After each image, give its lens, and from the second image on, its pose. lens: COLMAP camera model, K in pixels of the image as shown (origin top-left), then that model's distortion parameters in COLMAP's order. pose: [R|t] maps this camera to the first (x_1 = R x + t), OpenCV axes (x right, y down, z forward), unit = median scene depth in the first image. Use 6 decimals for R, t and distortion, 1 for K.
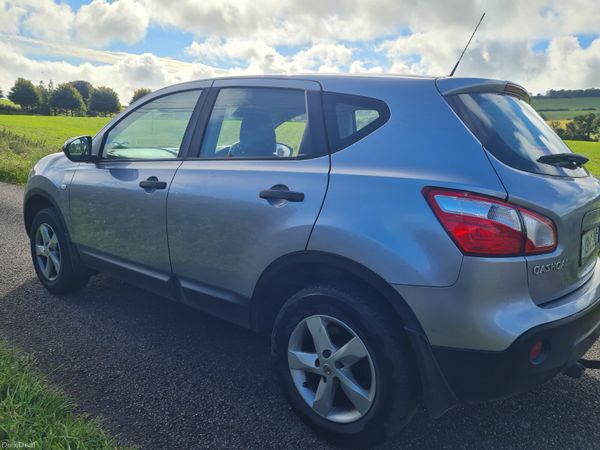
lens RADIAL K [[463.5, 0, 300.0], [0, 463.5, 225.0], [0, 0, 1]] dist [0.035993, -0.007861]
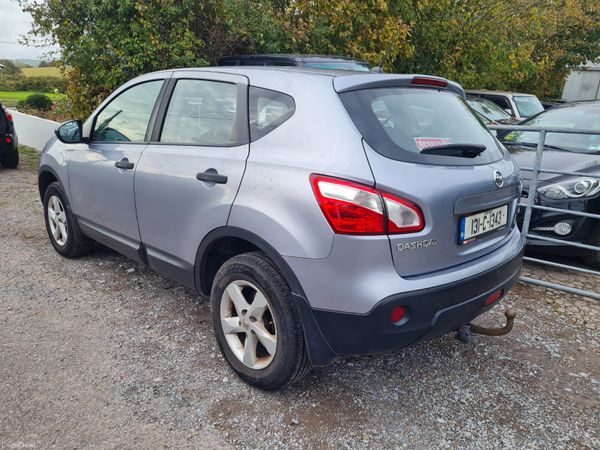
lens RADIAL K [[463.1, 0, 308.8], [0, 463.1, 237.4], [0, 0, 1]] dist [0.030651, -0.004736]
pose [[0.995875, 0.022843, -0.087818, 0.319748], [-0.015399, 0.996302, 0.084525, -0.018429], [0.089424, -0.082824, 0.992544, -0.146314]]
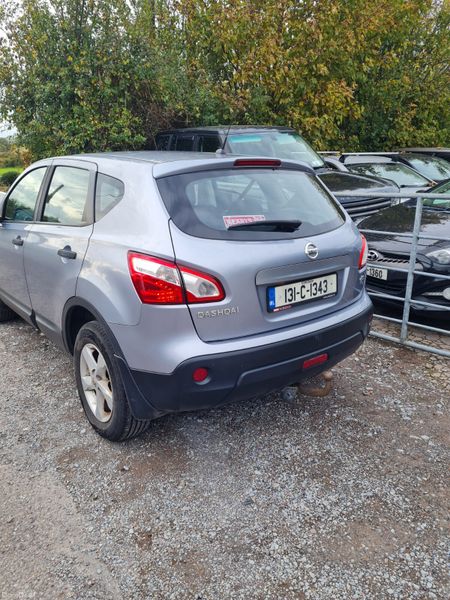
lens RADIAL K [[463.5, 0, 225.0], [0, 463.5, 300.0], [0, 0, 1]] dist [0.035993, -0.007861]
pose [[0.975692, 0.017121, -0.218478, 0.724966], [0.001251, 0.996492, 0.083675, -0.046047], [0.219144, -0.081914, 0.972248, -0.216502]]
